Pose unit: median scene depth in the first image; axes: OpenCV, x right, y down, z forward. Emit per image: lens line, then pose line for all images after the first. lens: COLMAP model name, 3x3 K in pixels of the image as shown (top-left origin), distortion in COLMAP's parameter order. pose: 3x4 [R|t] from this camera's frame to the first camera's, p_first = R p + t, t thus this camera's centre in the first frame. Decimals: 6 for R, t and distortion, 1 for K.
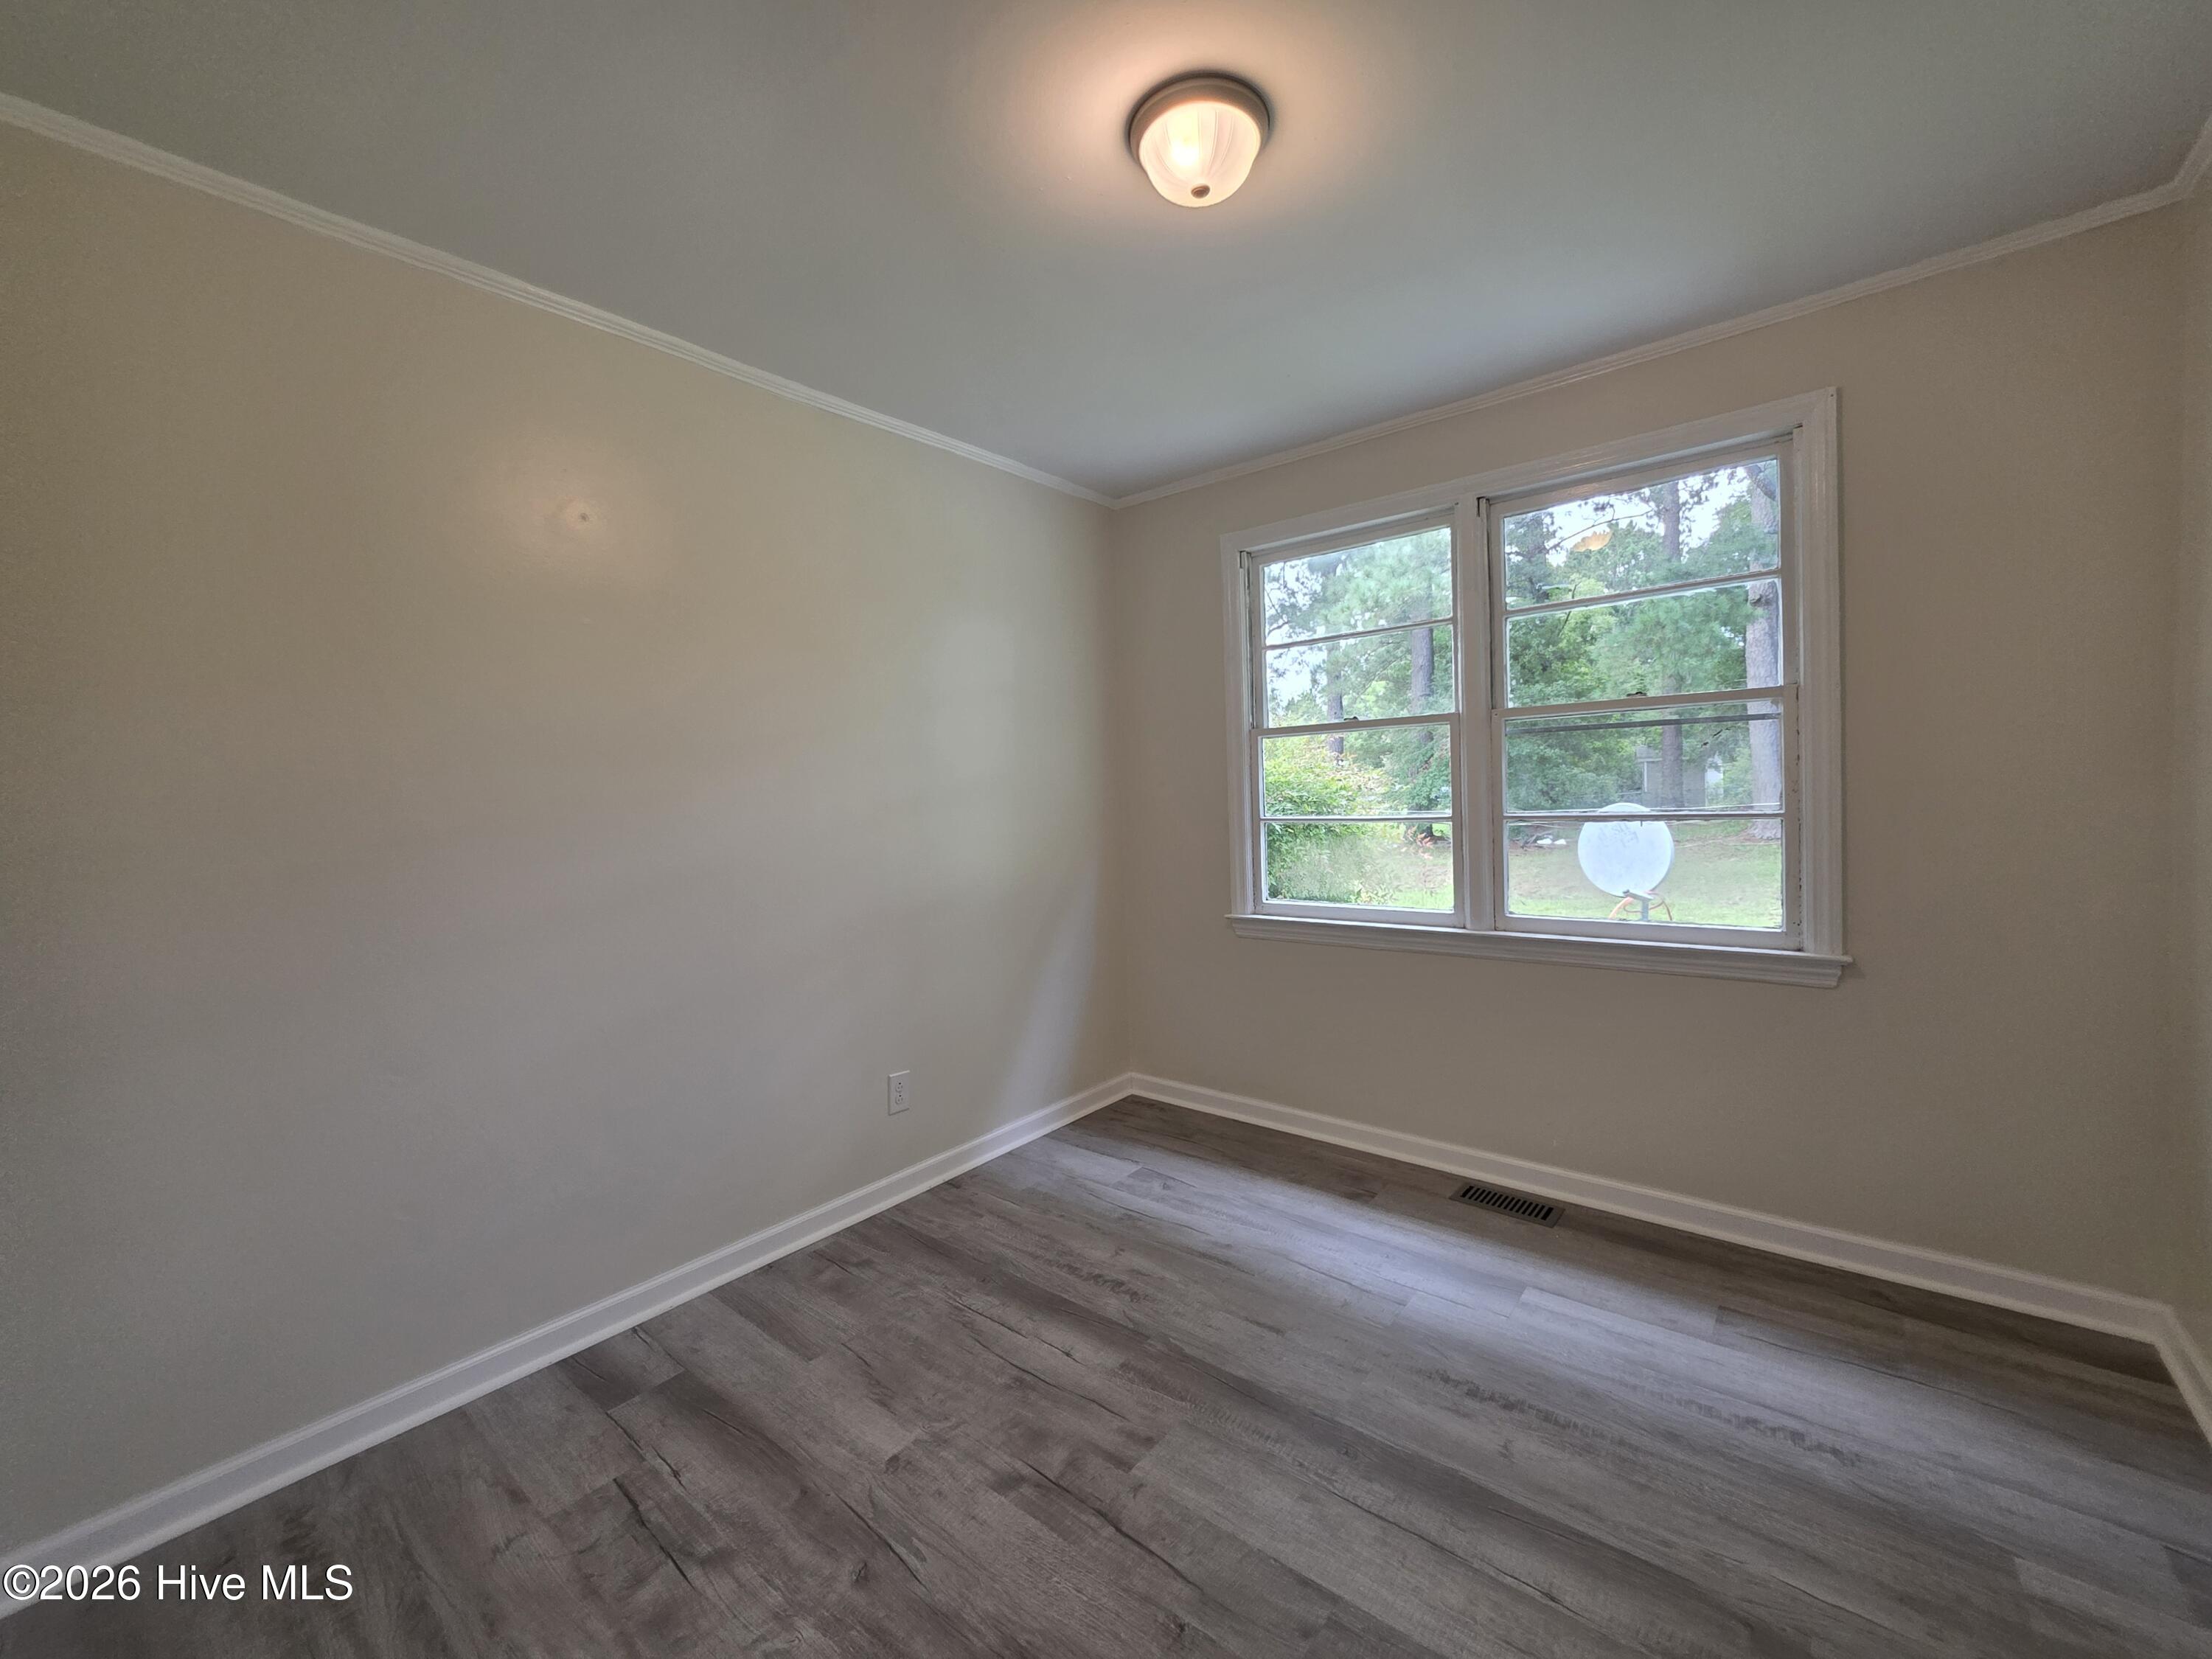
lens RADIAL K [[888.5, 0, 1105.8], [0, 888.5, 802.6], [0, 0, 1]] dist [-0.014088, -0.000111]
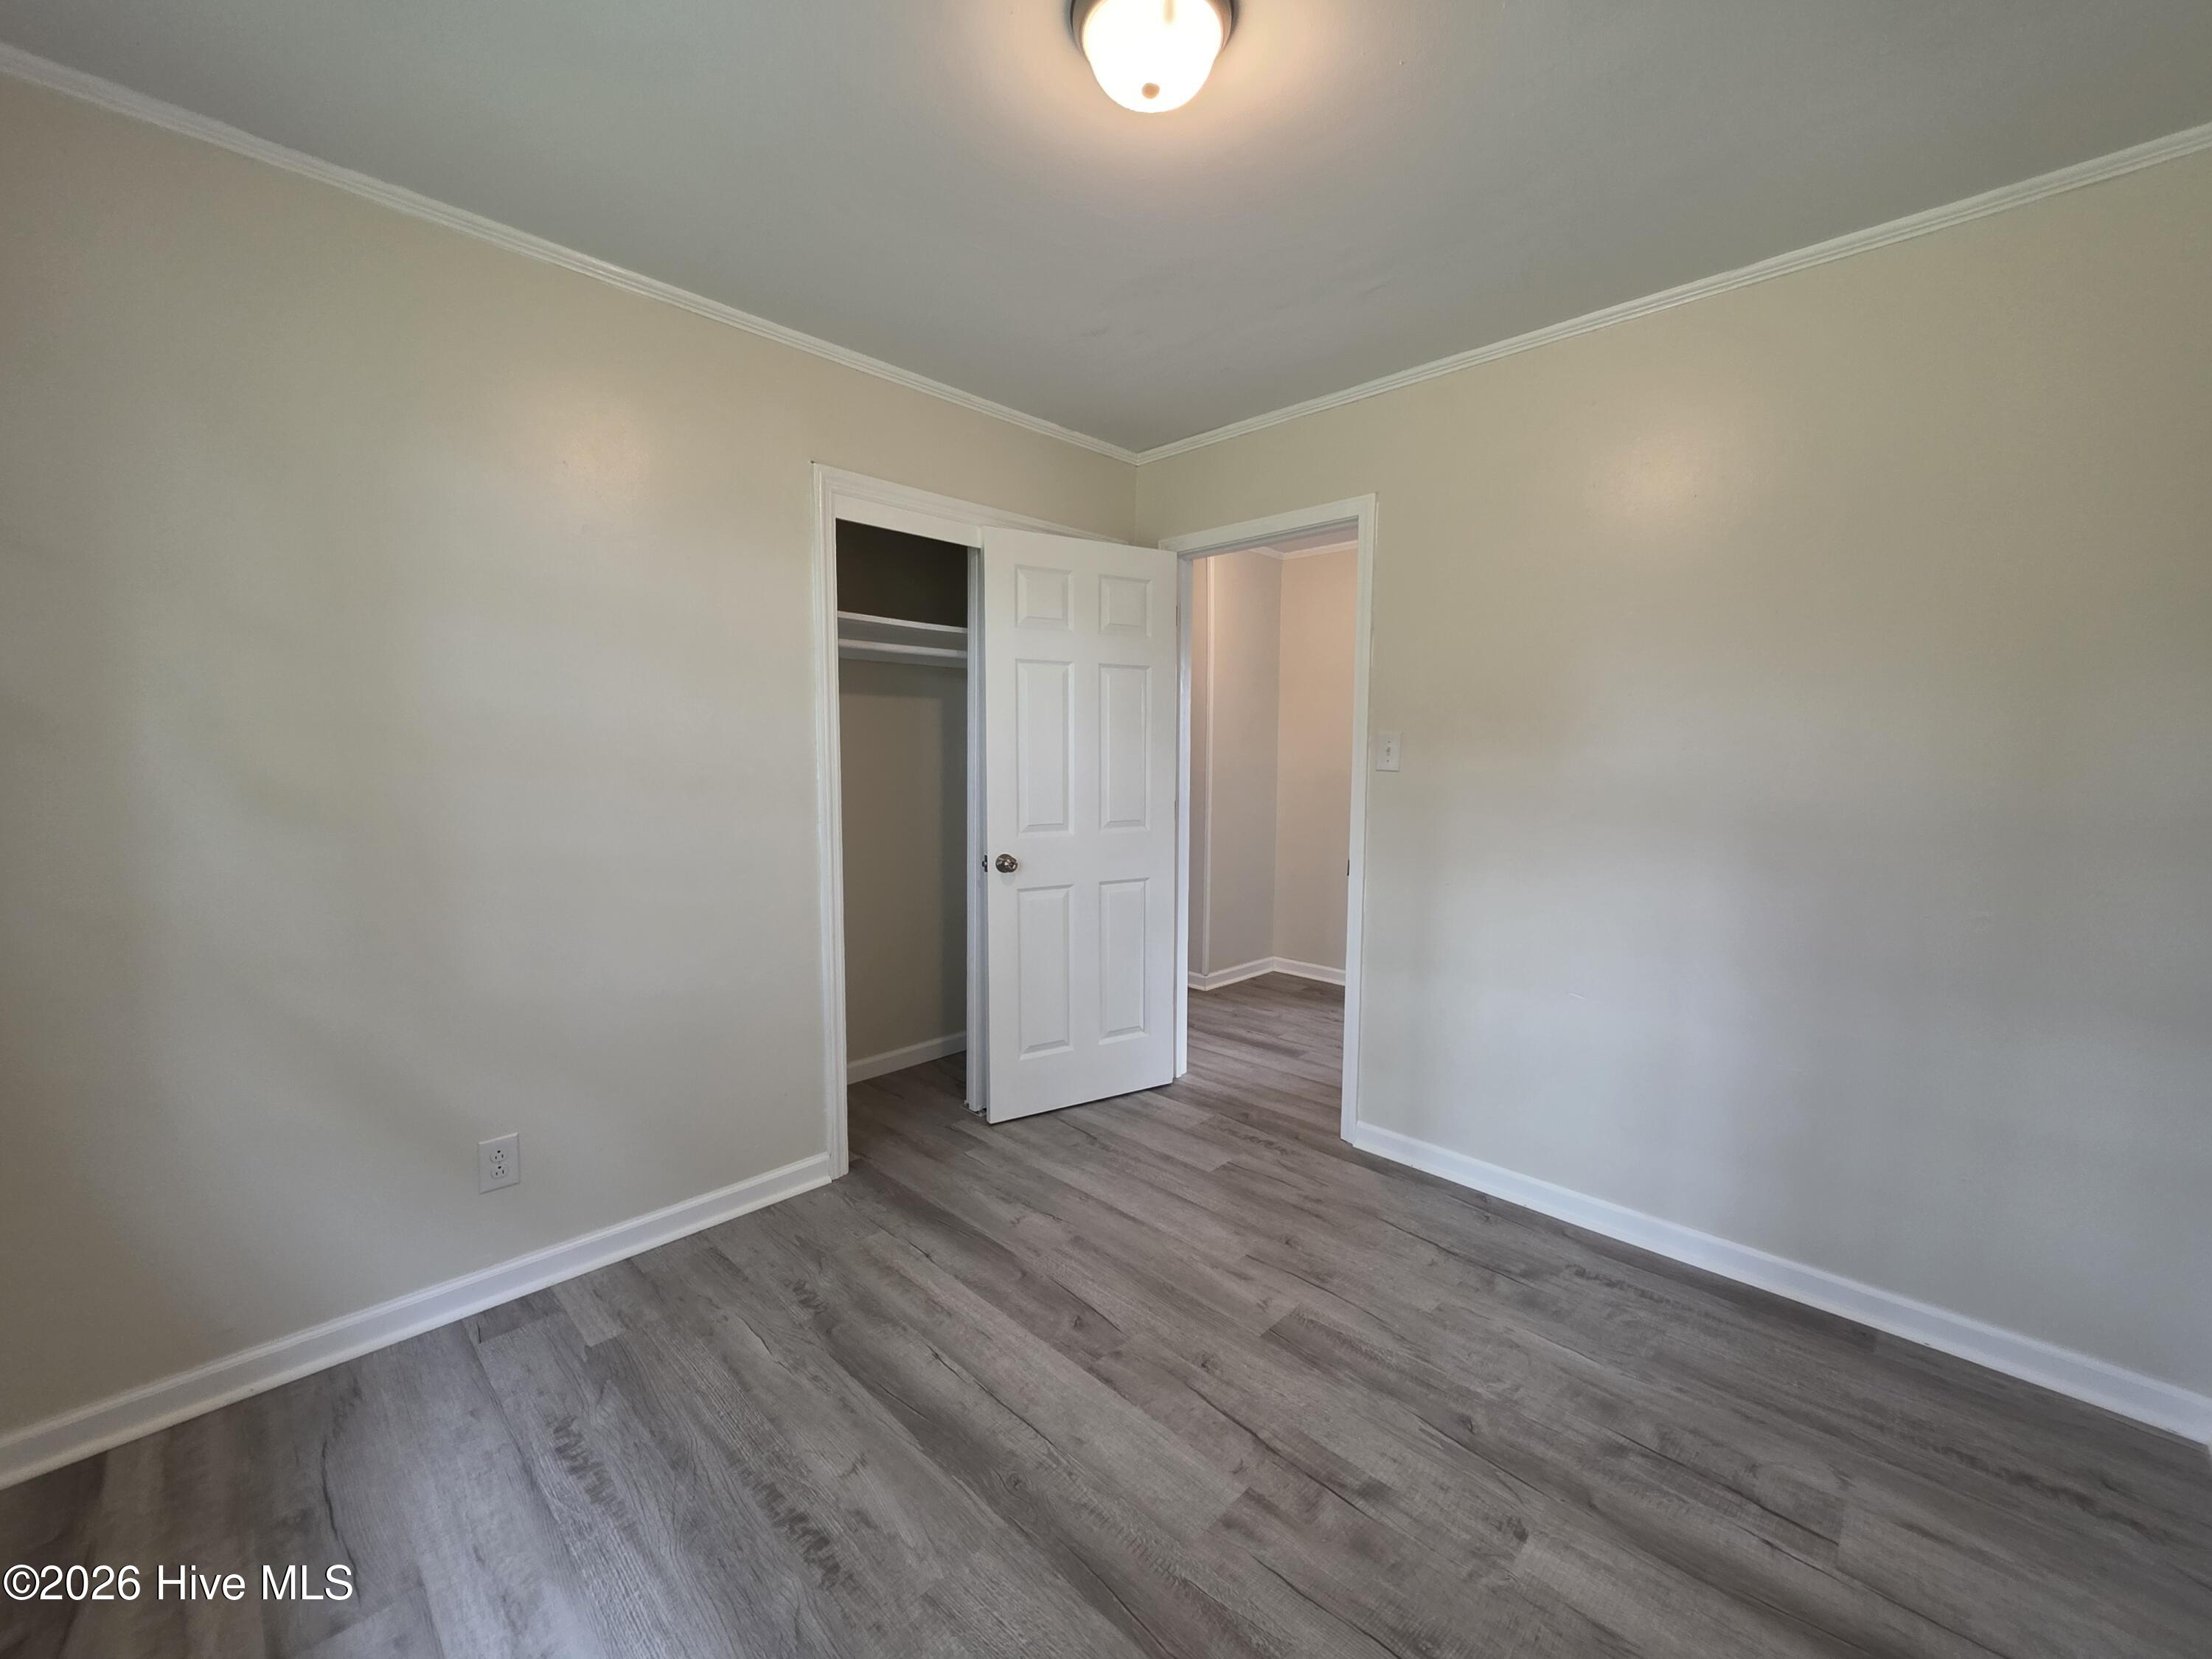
lens RADIAL K [[882.4, 0, 1106.0], [0, 882.4, 829.5], [0, 0, 1]] dist [0.000292, -0.000094]
pose [[-0.996420, 0.017140, 0.082786, 0.091521], [0.025918, 0.994012, 0.106156, -0.060716], [-0.080471, 0.107921, -0.990897, 1.935093]]
